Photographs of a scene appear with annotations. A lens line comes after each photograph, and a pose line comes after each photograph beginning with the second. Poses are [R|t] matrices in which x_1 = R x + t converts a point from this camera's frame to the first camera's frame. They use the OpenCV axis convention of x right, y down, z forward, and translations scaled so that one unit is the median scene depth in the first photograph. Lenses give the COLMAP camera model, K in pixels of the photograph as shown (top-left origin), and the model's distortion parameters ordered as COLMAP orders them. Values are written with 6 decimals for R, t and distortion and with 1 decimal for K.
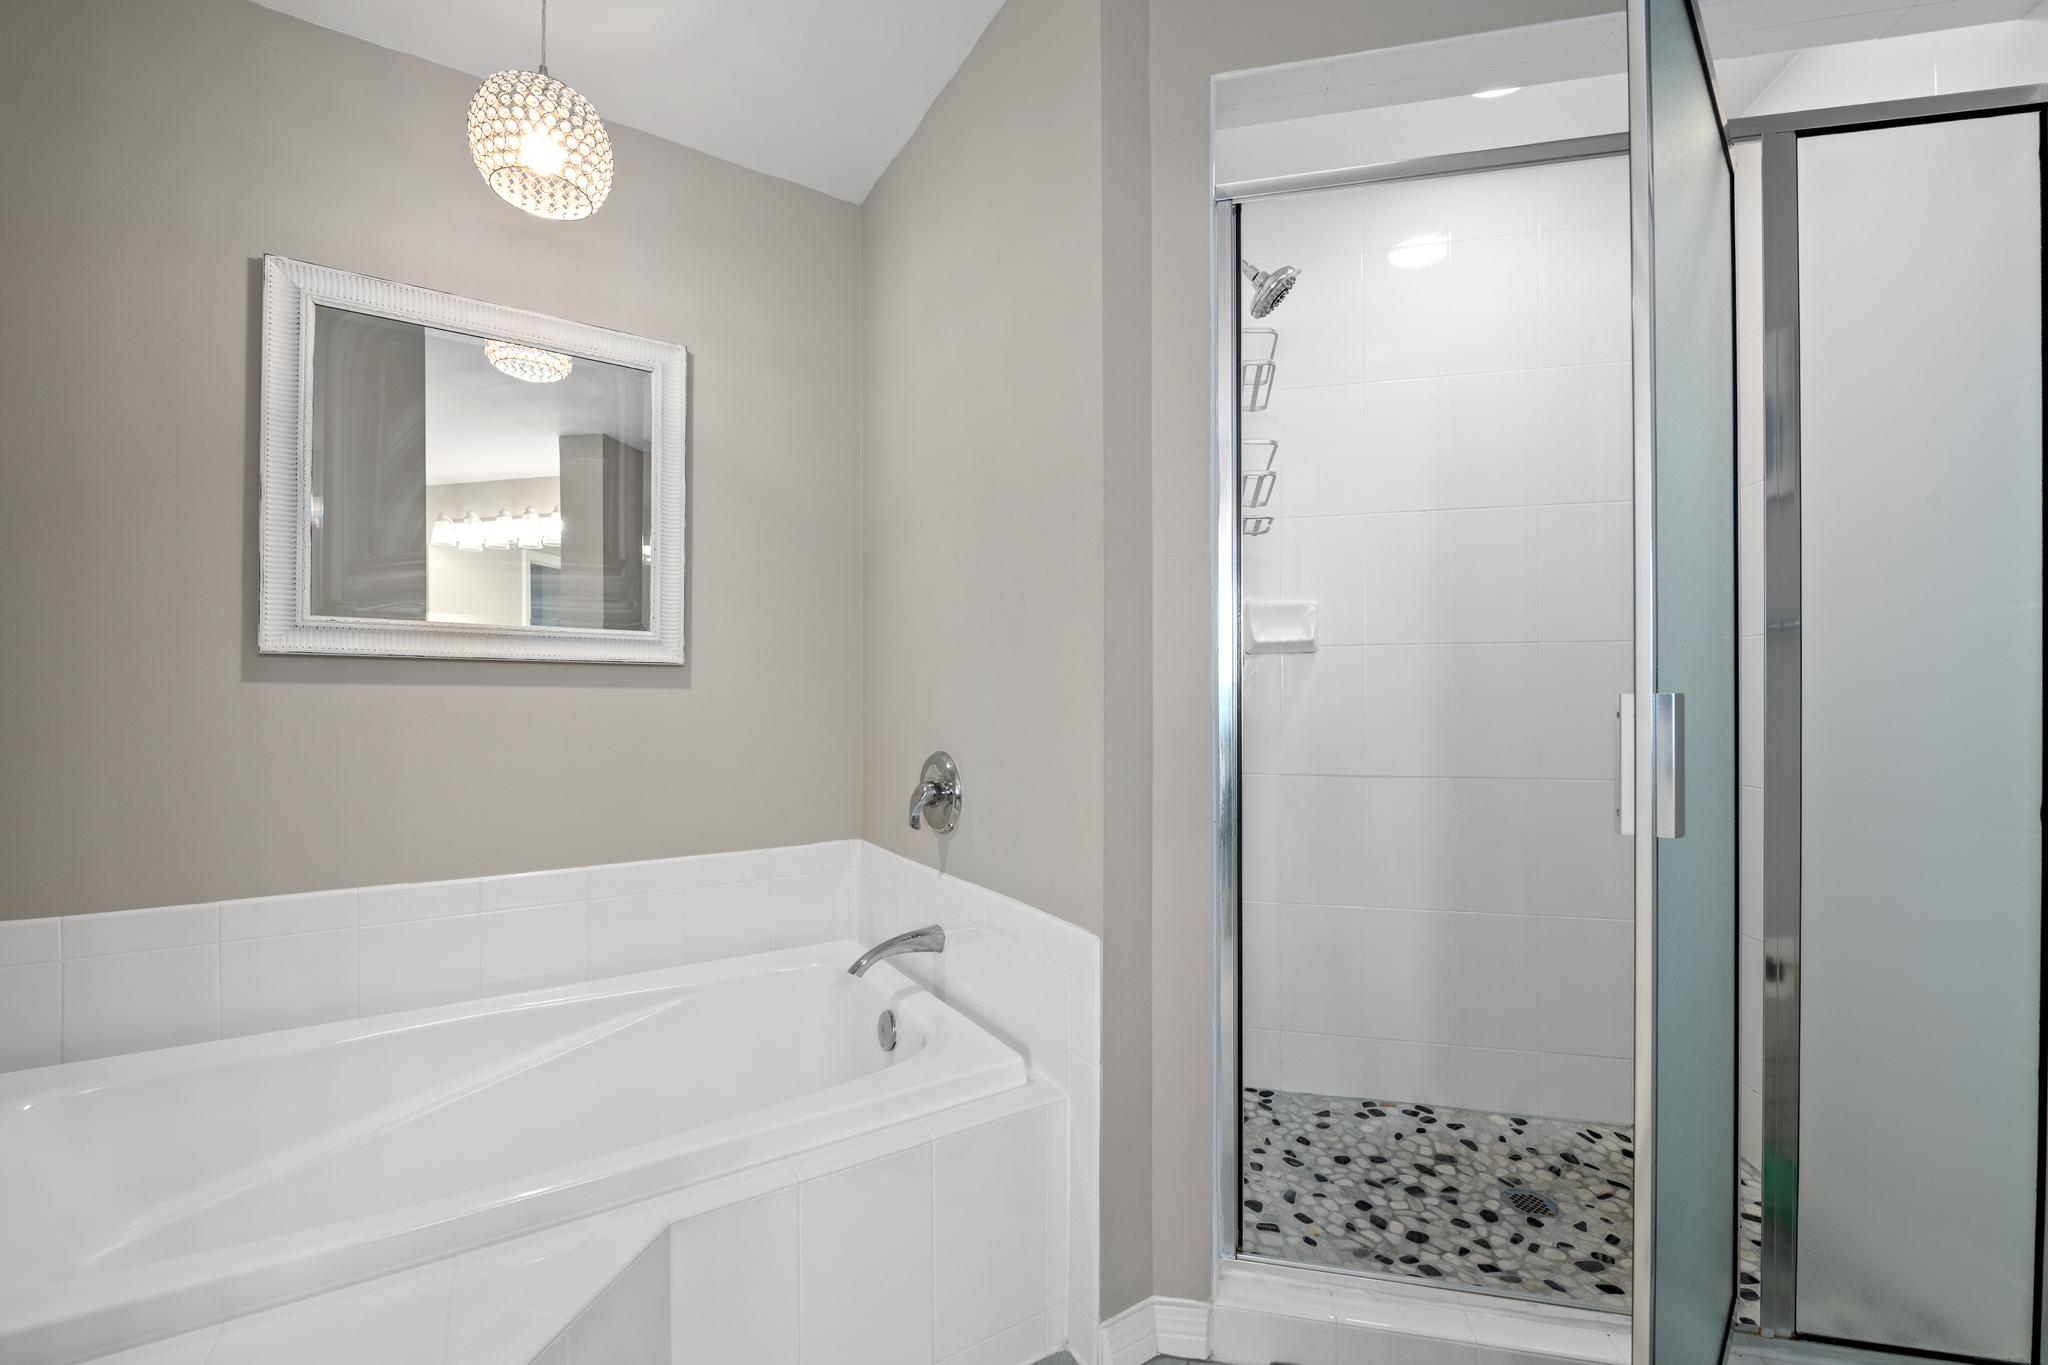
lens RADIAL K [[811.7, 0, 1022.8], [0, 811.7, 684.2], [0, 0, 1]] dist [-0.002338, -0.002150]
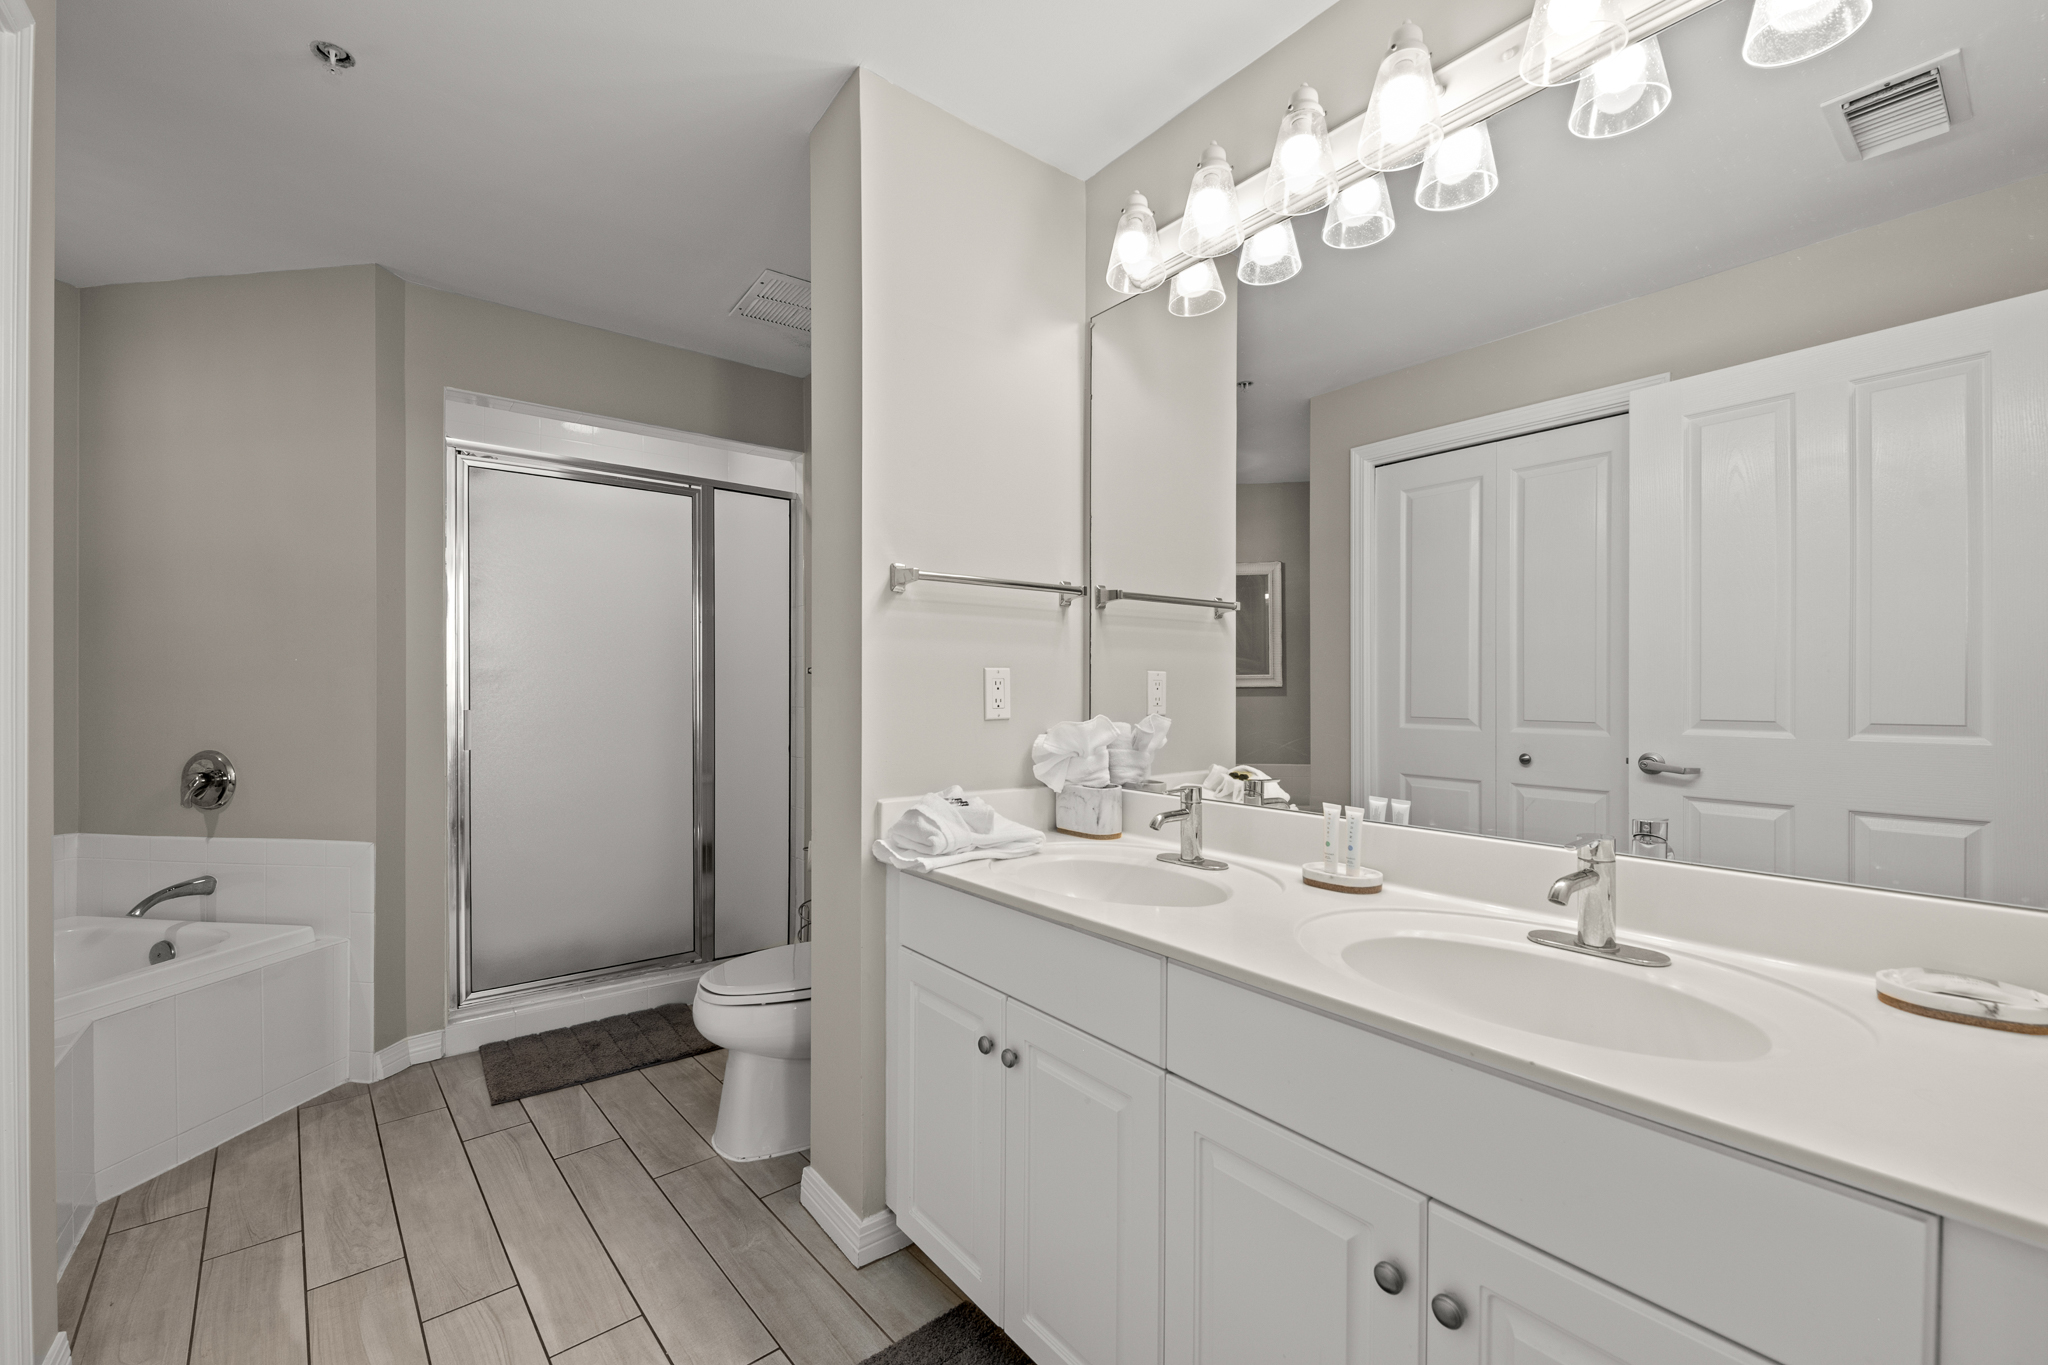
lens RADIAL K [[865.8, 0, 1025.7], [0, 865.8, 689.7], [0, 0, 1]] dist [0.003094, 0.000226]
pose [[0.636614, 0.003658, 0.771174, -0.365029], [-0.010941, 0.999931, 0.004289, -0.043841], [-0.771105, -0.011168, 0.636610, -1.037939]]
